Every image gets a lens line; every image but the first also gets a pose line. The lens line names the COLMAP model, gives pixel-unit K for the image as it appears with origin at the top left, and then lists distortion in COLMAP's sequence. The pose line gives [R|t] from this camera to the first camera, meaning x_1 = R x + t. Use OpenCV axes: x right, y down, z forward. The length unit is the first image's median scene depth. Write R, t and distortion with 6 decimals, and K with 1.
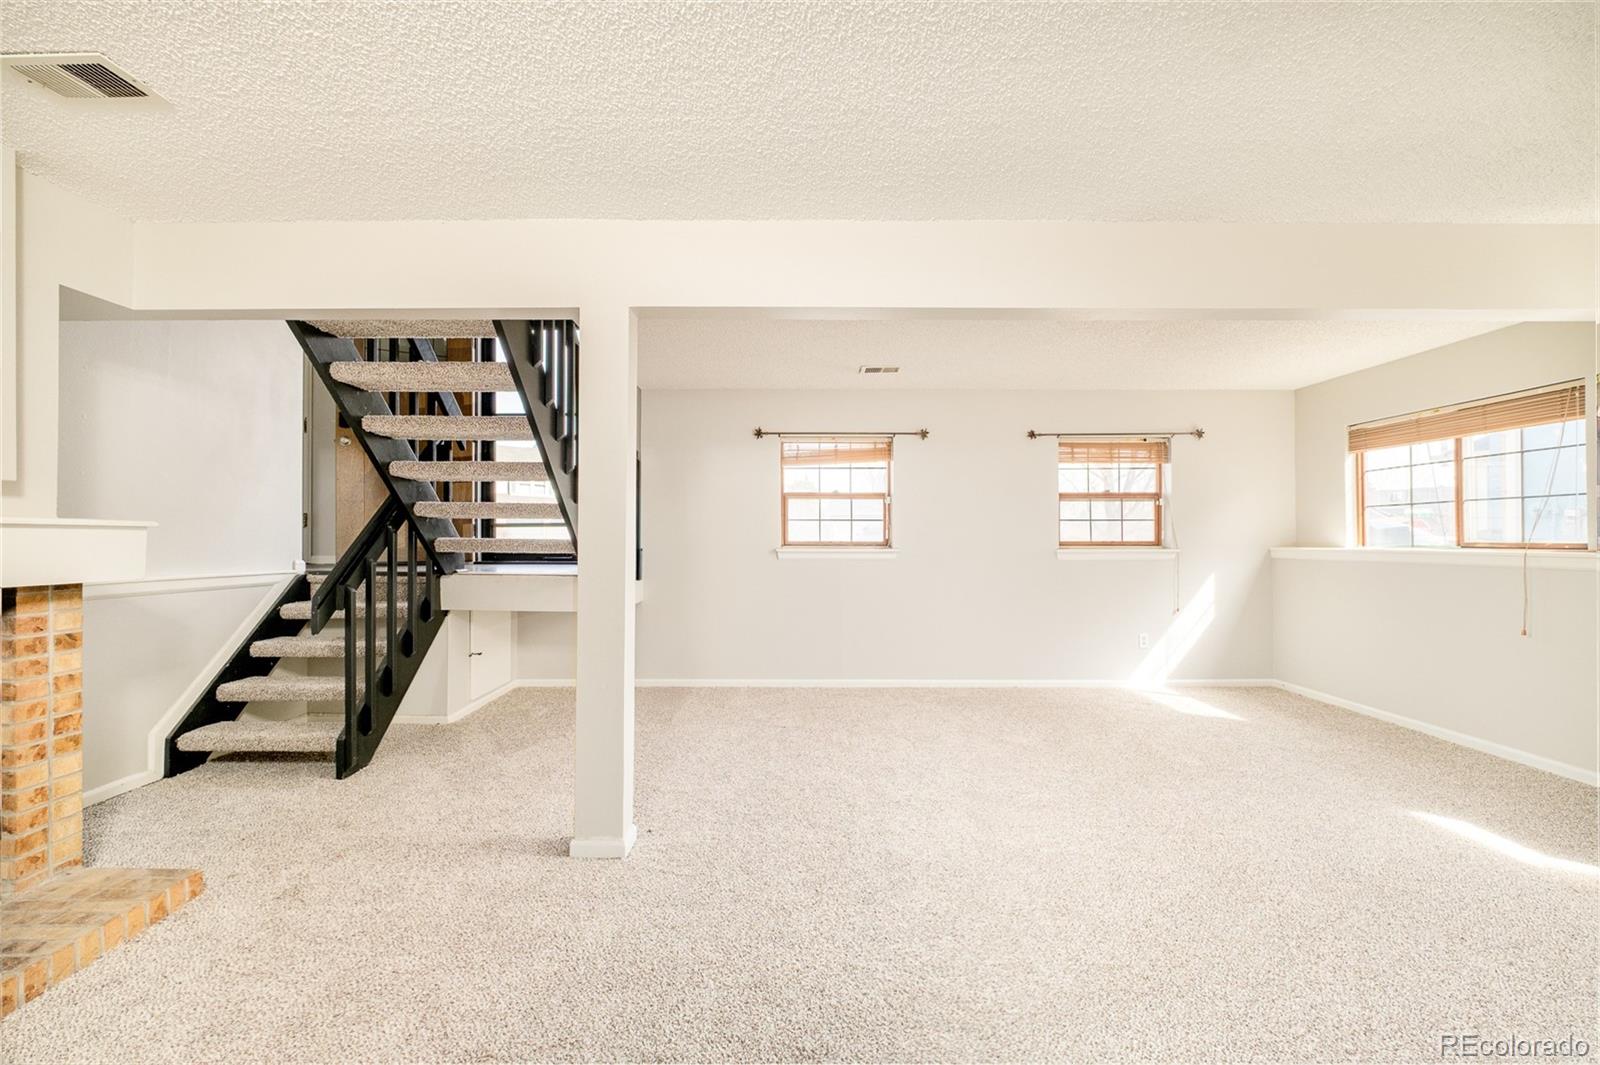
lens RADIAL K [[703.3, 0, 801.0], [0, 703.3, 533.2], [0, 0, 1]] dist [-0.004166, -0.000433]
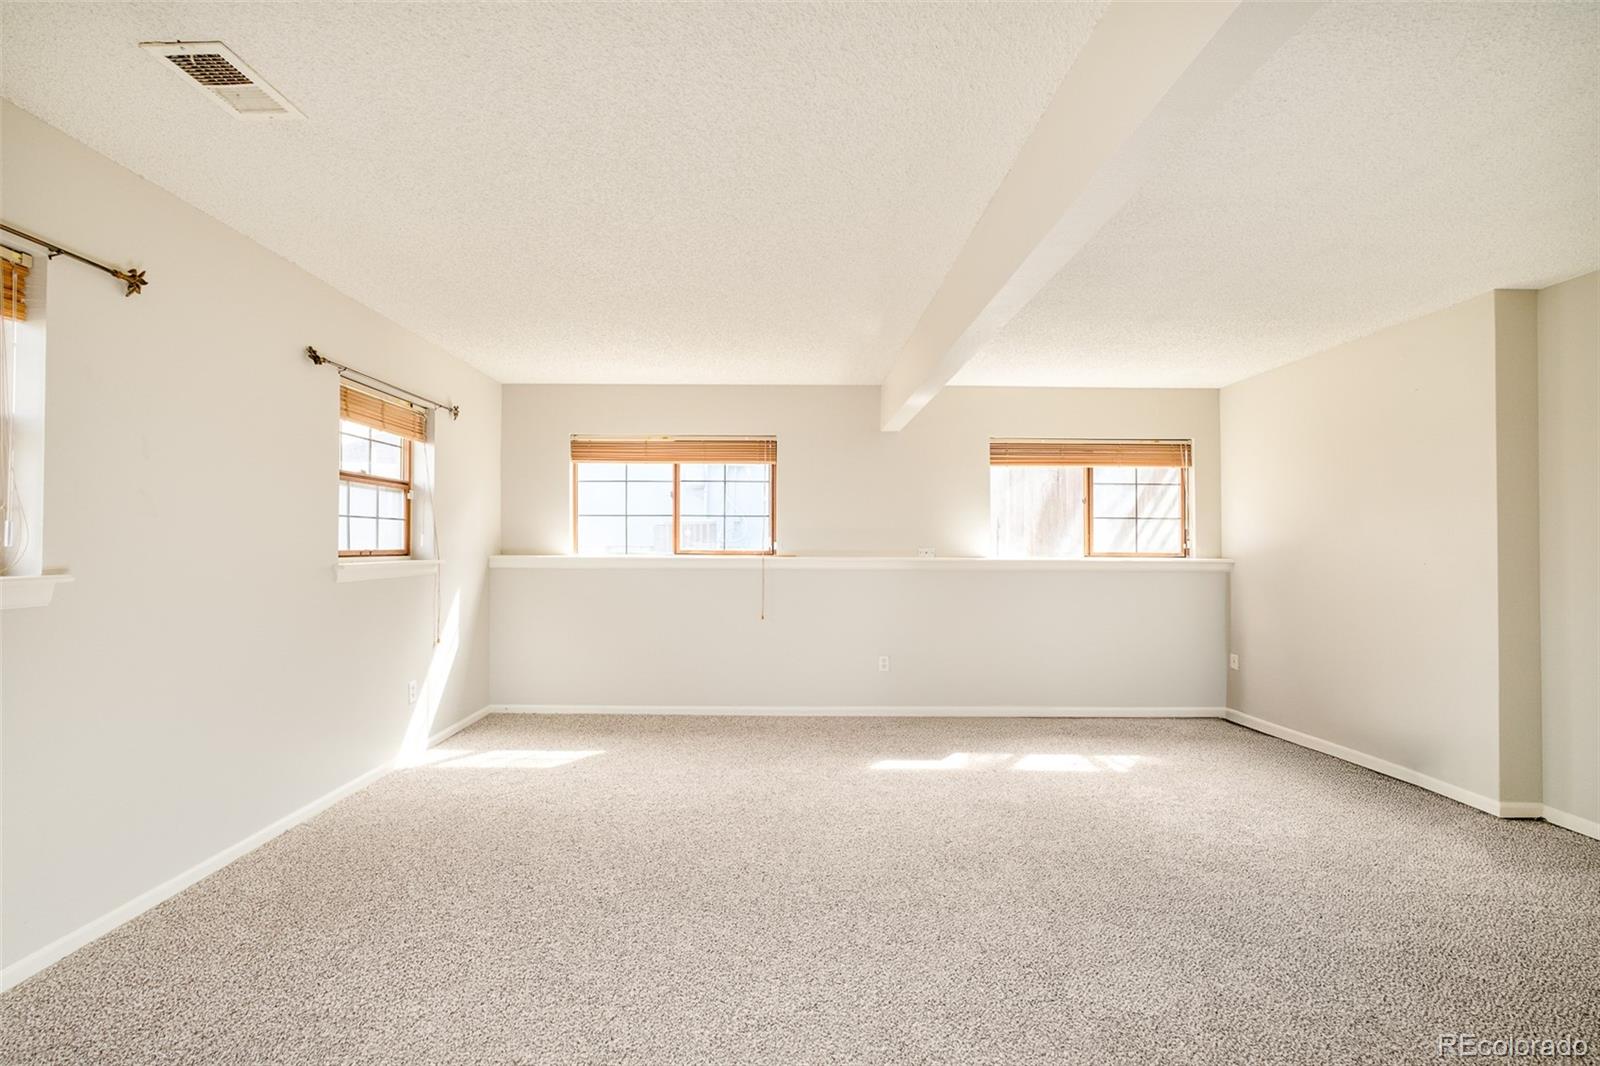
lens RADIAL K [[703.3, 0, 801.1], [0, 703.3, 538.4], [0, 0, 1]] dist [-0.004166, -0.000433]
pose [[-0.002690, 0.009415, 0.999952, -0.218573], [-0.015885, 0.999829, -0.009457, 0.000881], [-0.999870, -0.015910, -0.002539, 0.625841]]
